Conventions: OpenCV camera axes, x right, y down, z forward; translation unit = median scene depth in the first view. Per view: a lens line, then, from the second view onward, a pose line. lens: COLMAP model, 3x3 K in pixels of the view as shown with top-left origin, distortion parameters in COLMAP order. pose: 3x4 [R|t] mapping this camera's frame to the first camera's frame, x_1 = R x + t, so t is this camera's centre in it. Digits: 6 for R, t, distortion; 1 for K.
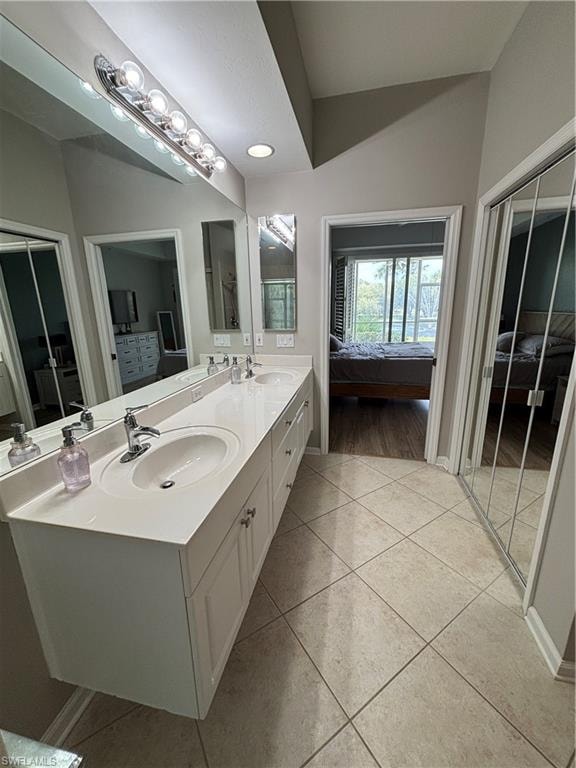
lens RADIAL K [[309.6, 0, 285.8], [0, 309.6, 383.0], [0, 0, 1]] dist [-0.001817, 0.000657]
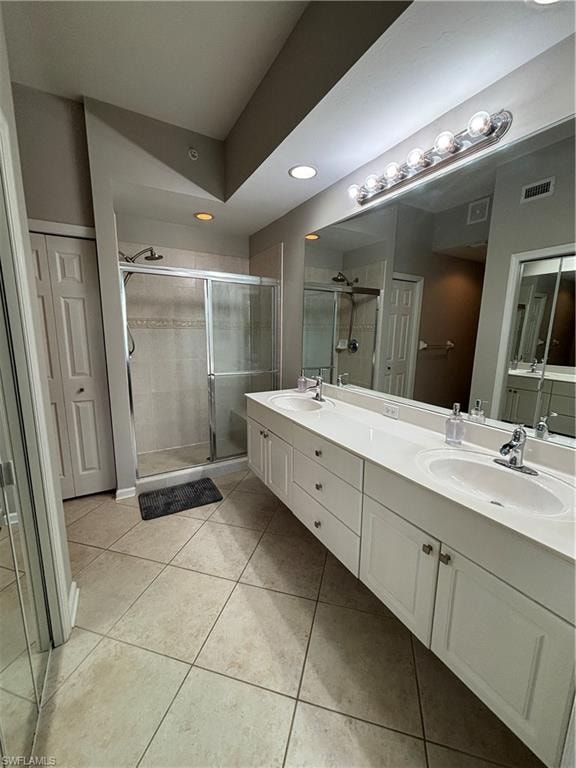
lens RADIAL K [[309.6, 0, 285.4], [0, 309.6, 384.6], [0, 0, 1]] dist [-0.001817, 0.000657]
pose [[-0.741317, 0.121571, -0.660052, 0.666564], [-0.166032, 0.919671, 0.355863, -0.367656], [0.650294, 0.373397, -0.661583, 1.472160]]
